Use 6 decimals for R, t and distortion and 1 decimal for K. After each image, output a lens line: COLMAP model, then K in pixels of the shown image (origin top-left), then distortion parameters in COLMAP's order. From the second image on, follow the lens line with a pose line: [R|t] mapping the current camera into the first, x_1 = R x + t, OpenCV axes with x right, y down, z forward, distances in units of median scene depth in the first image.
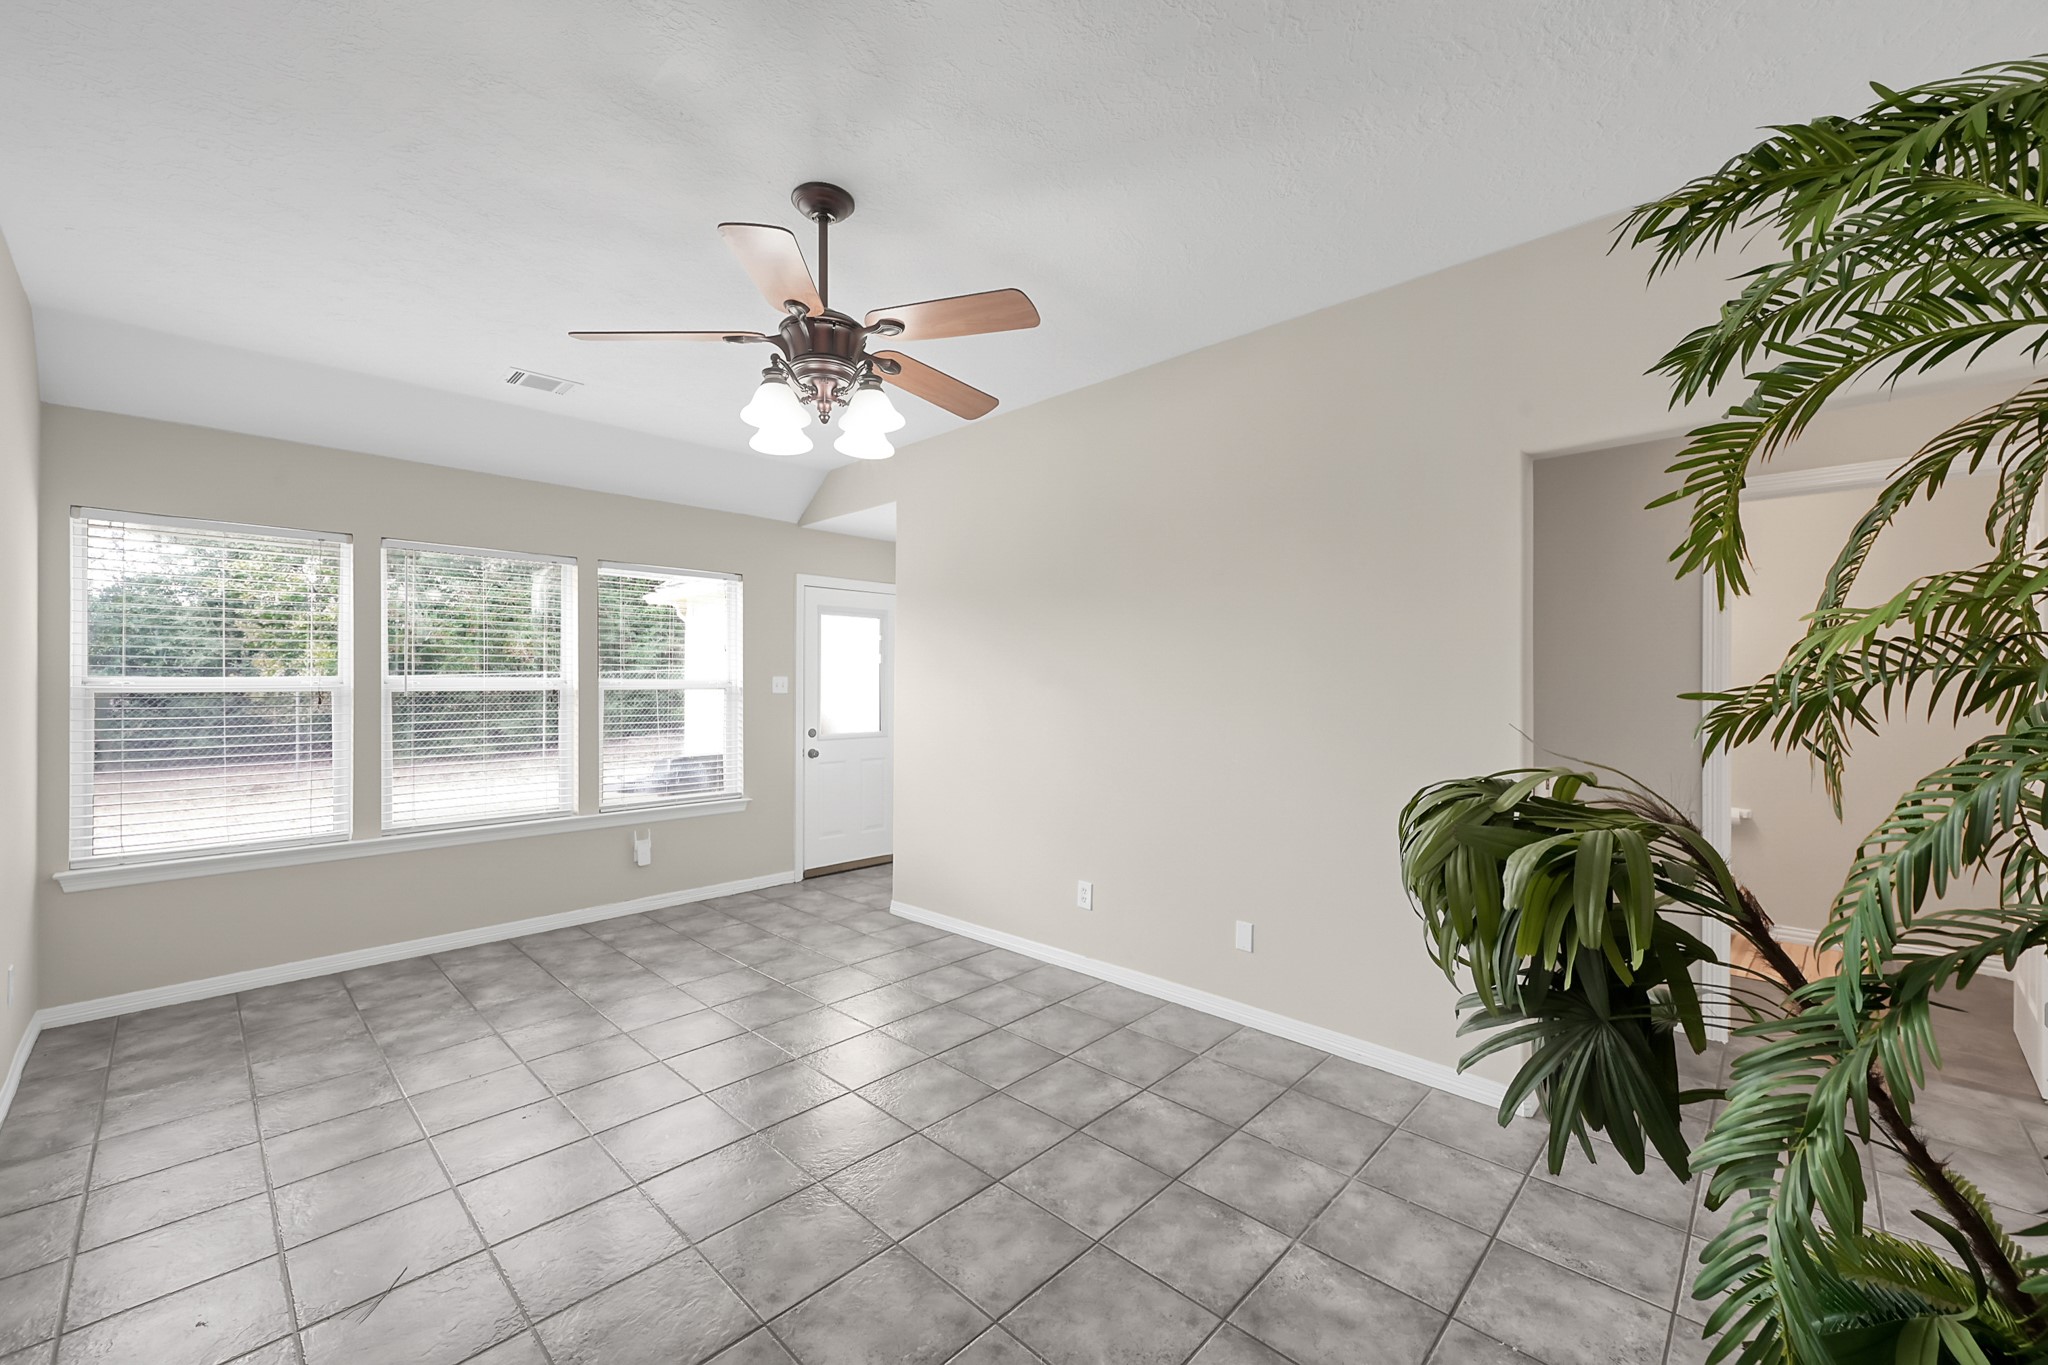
lens RADIAL K [[809.8, 0, 1032.3], [0, 809.8, 665.8], [0, 0, 1]] dist [0.002820, -0.000101]
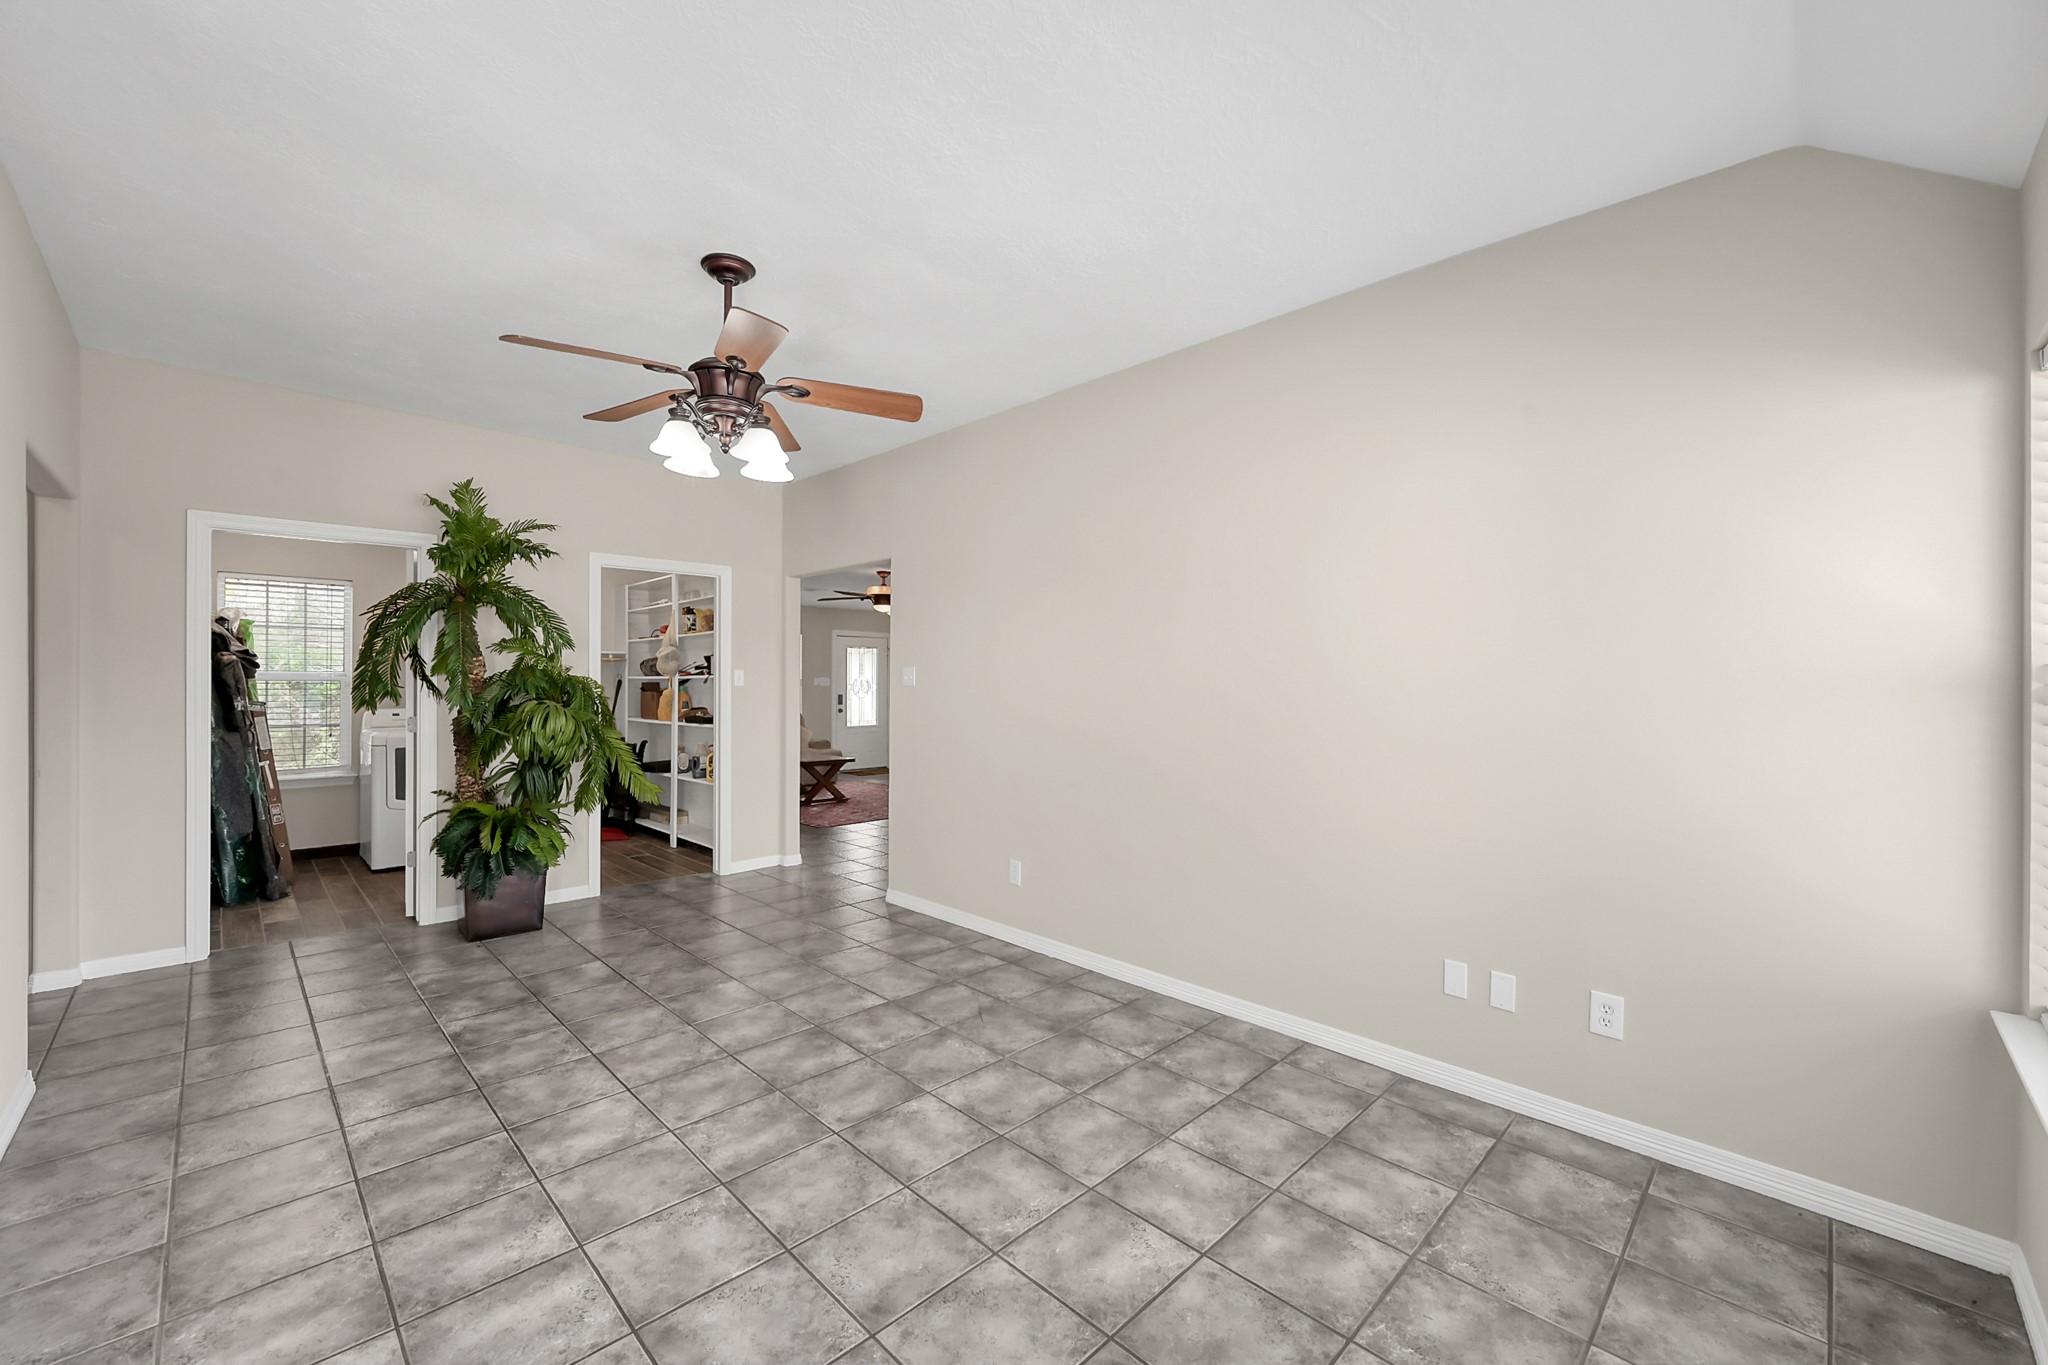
lens RADIAL K [[809.8, 0, 1028.2], [0, 809.8, 680.2], [0, 0, 1]] dist [0.002820, -0.000101]
pose [[-0.999630, -0.003817, 0.026941, -0.648740], [-0.004480, 0.999688, -0.024588, 0.052197], [-0.026839, -0.024700, -0.999335, 1.926566]]
